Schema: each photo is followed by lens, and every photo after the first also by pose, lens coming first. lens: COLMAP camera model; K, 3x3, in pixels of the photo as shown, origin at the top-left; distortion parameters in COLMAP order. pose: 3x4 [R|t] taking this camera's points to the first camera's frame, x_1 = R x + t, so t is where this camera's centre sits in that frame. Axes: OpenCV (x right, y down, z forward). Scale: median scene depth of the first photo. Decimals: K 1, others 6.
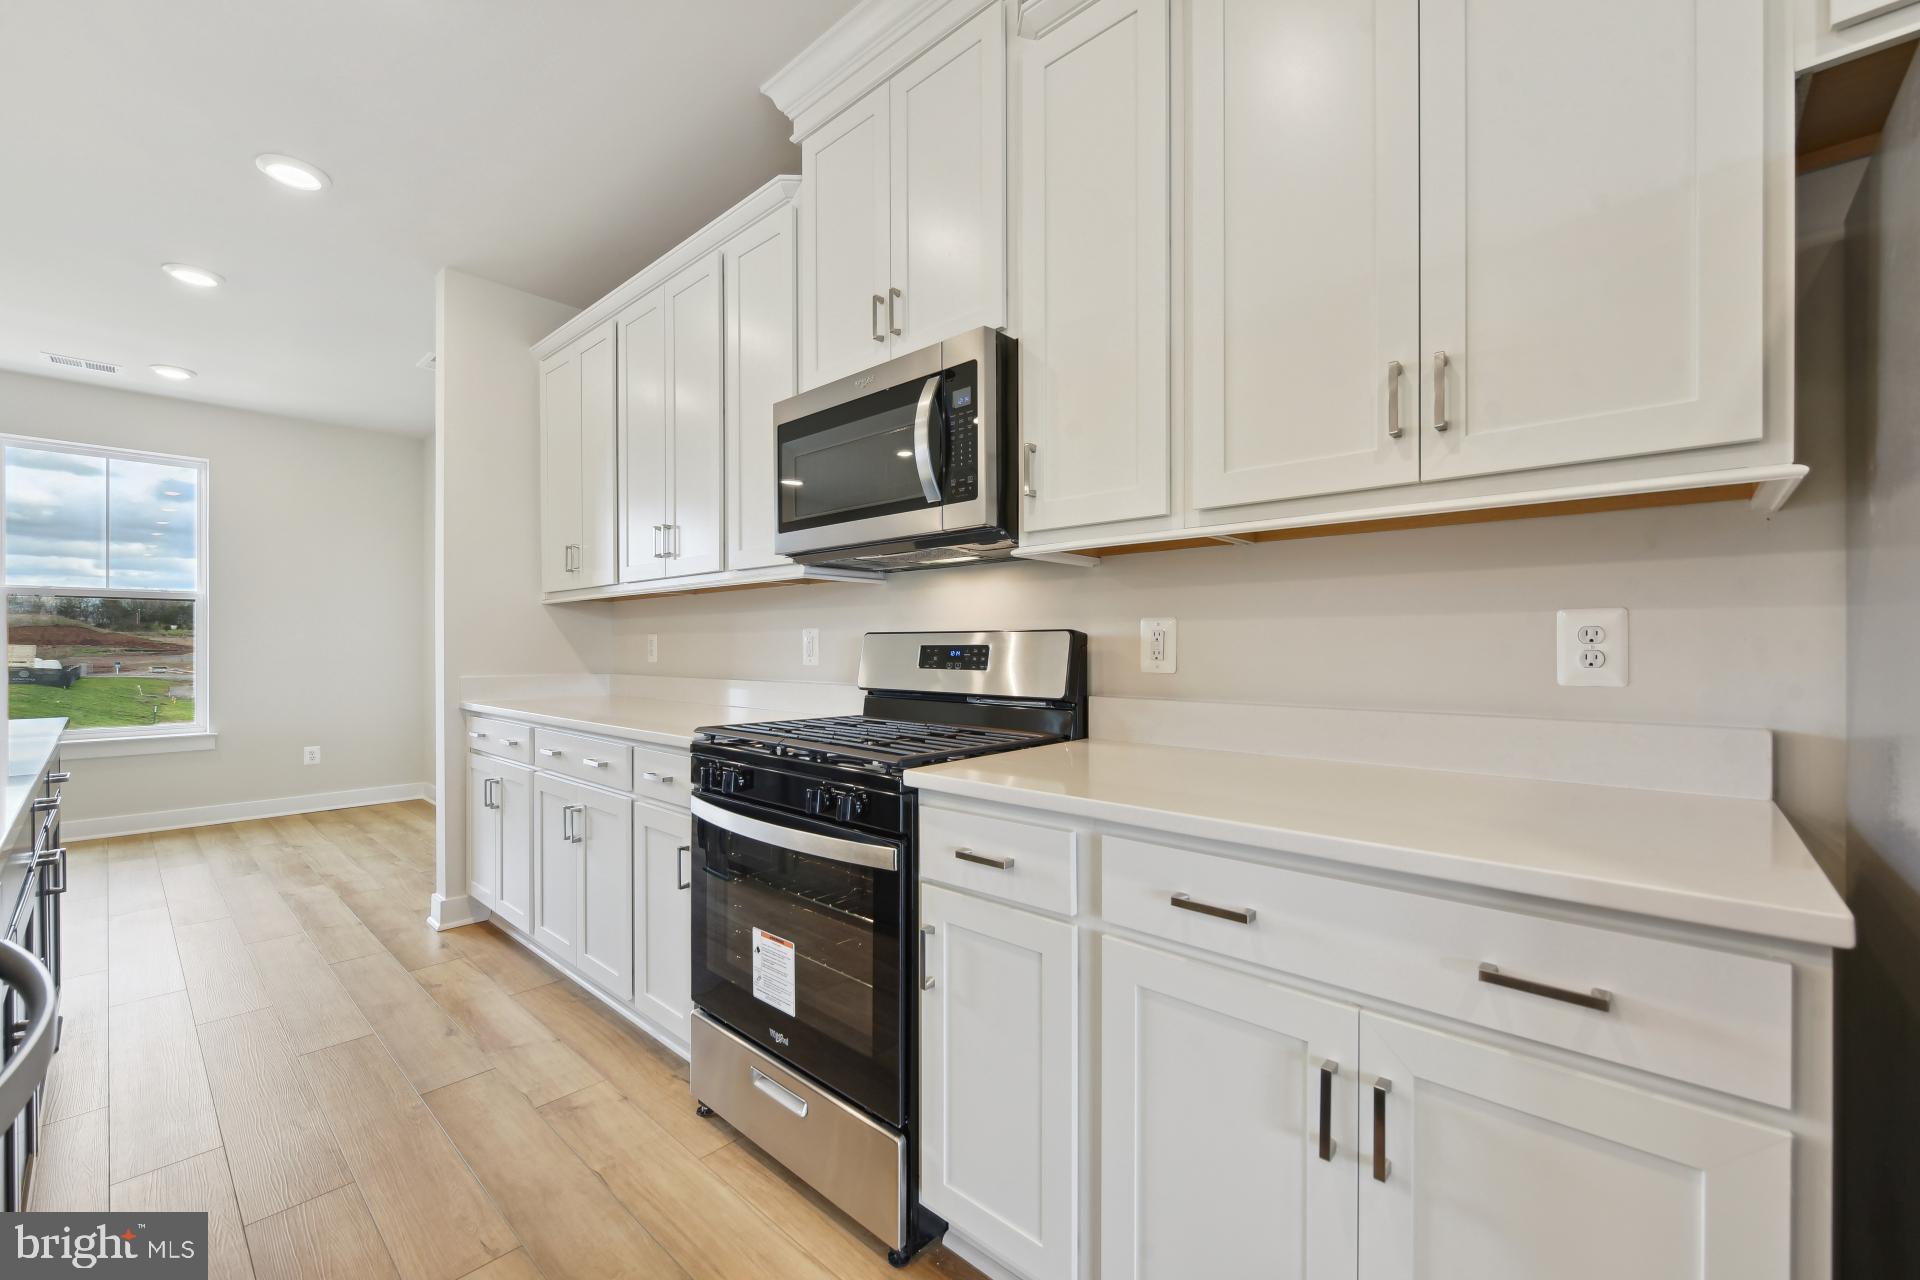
lens RADIAL K [[771.7, 0, 961.5], [0, 771.7, 649.1], [0, 0, 1]] dist [0.000632, -0.001178]
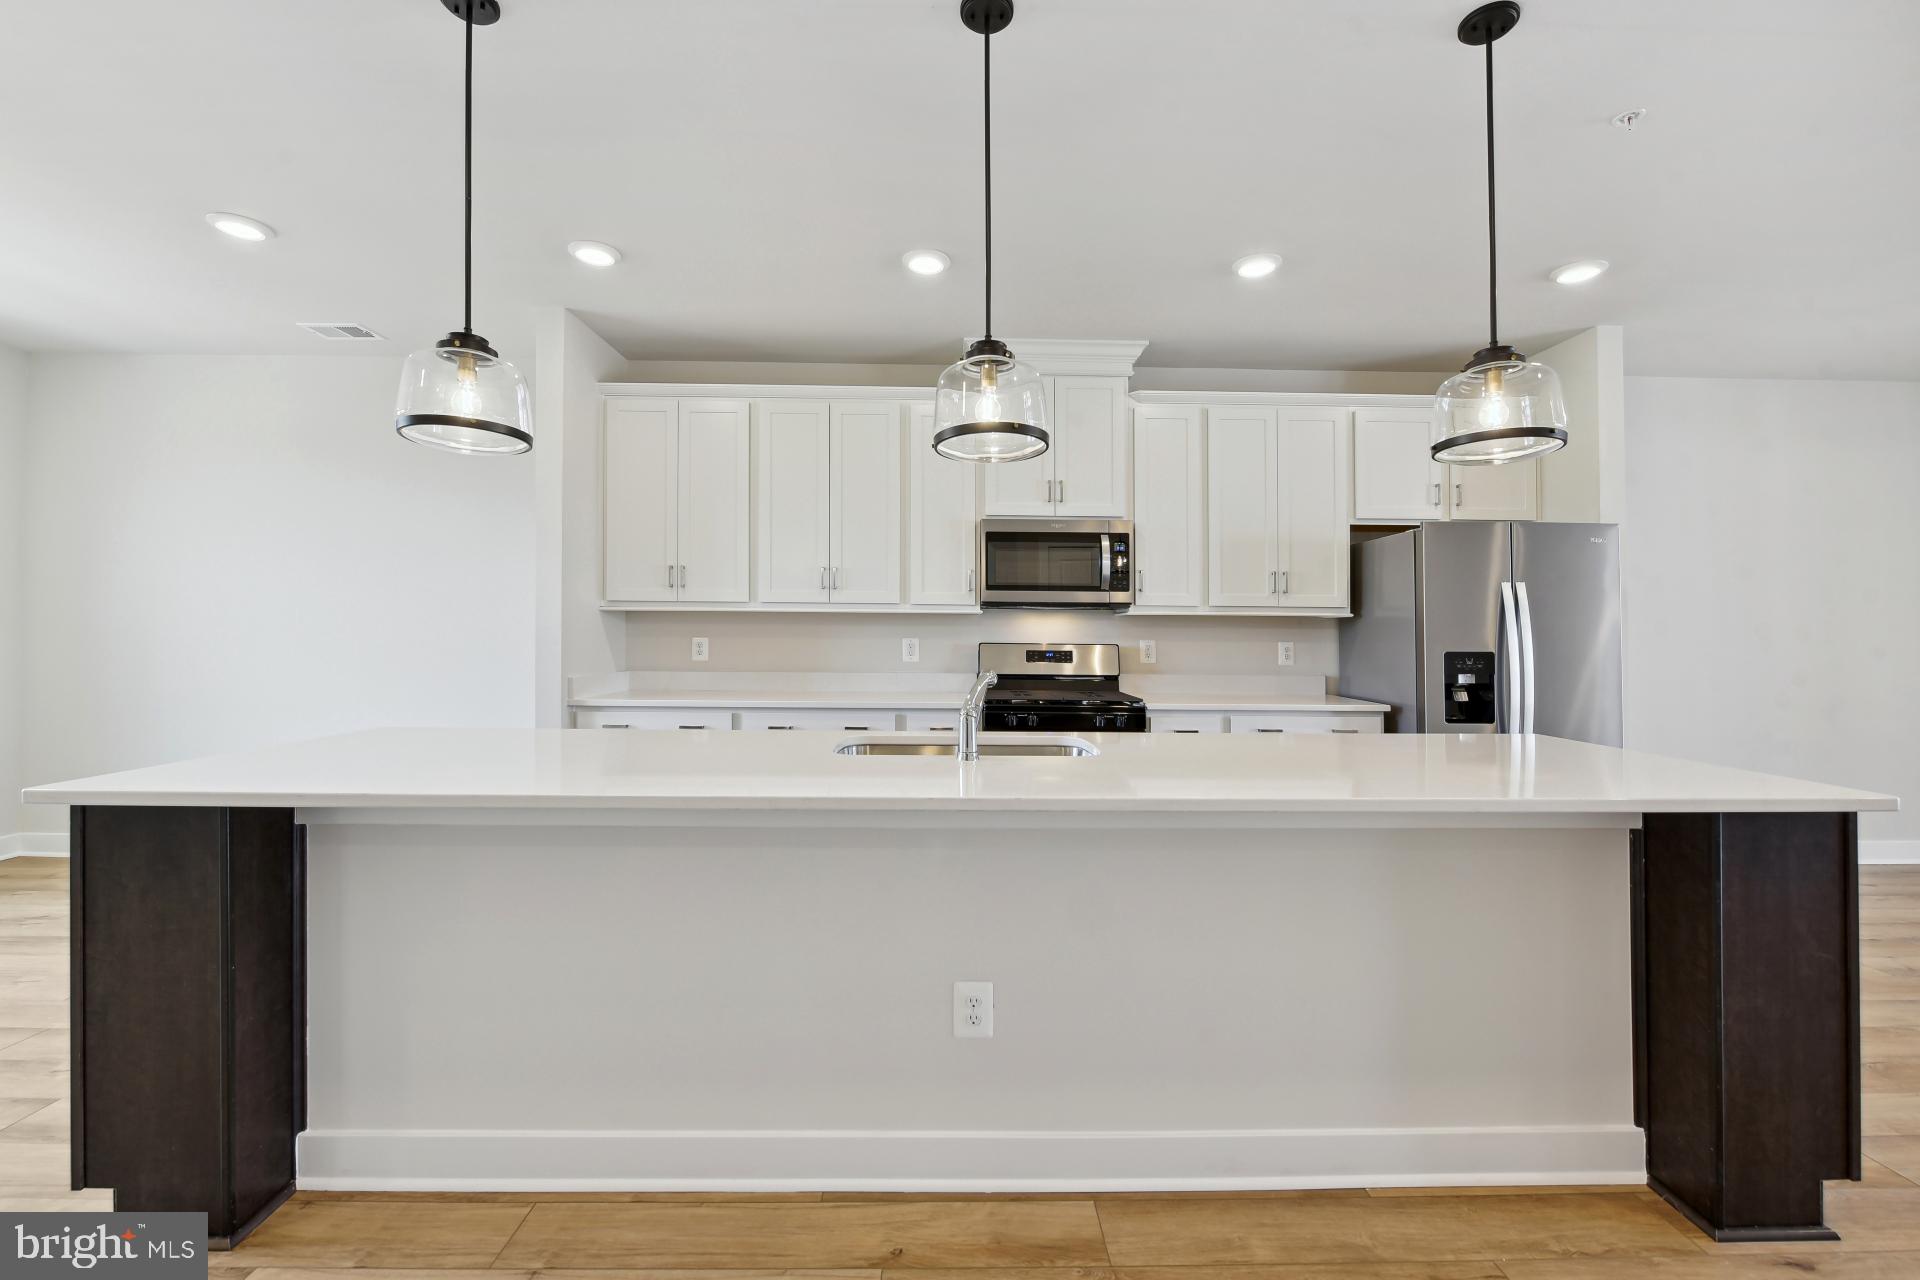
lens RADIAL K [[771.7, 0, 971.7], [0, 771.7, 632.2], [0, 0, 1]] dist [0.000632, -0.001178]
pose [[0.724517, 0.008625, 0.689203, -1.592998], [-0.007756, 0.999960, -0.004360, -0.044370], [-0.689214, -0.002187, 0.724555, -0.317230]]
